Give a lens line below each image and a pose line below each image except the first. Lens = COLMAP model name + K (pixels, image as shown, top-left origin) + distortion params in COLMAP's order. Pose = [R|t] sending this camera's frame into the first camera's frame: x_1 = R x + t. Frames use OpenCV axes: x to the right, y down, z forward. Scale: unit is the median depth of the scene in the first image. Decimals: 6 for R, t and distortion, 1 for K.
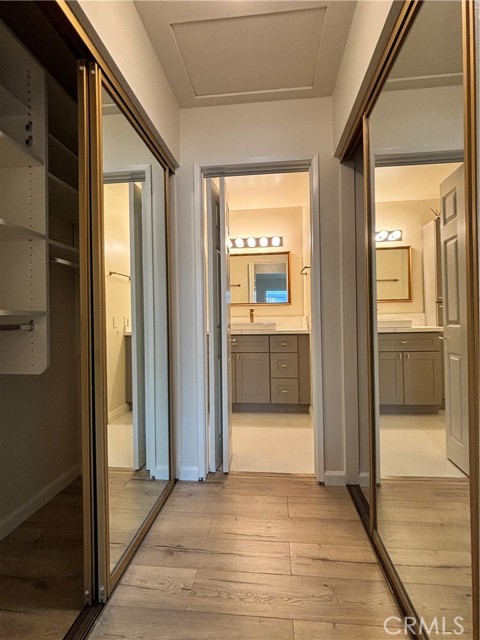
lens RADIAL K [[321.6, 0, 238.3], [0, 321.6, 317.3], [0, 0, 1]] dist [-0.008989, -0.000725]
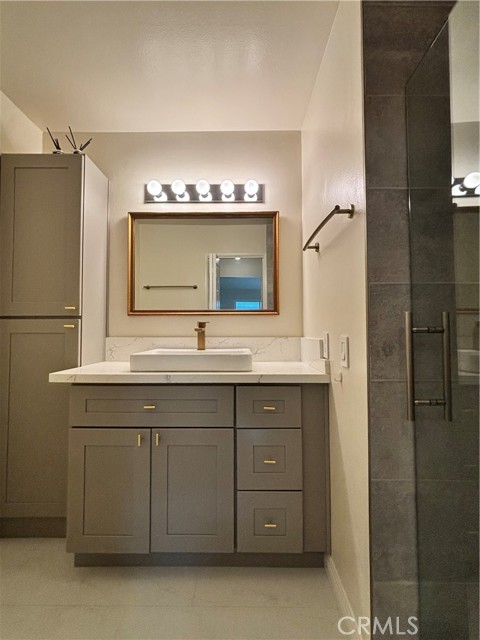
lens RADIAL K [[279.5, 0, 239.1], [0, 279.5, 319.3], [0, 0, 1]] dist [0.000129, 0.000011]
pose [[0.994110, 0.019624, 0.106580, 0.053932], [-0.016469, 0.999402, -0.030409, -0.017273], [-0.107113, 0.028474, 0.993839, 0.561003]]
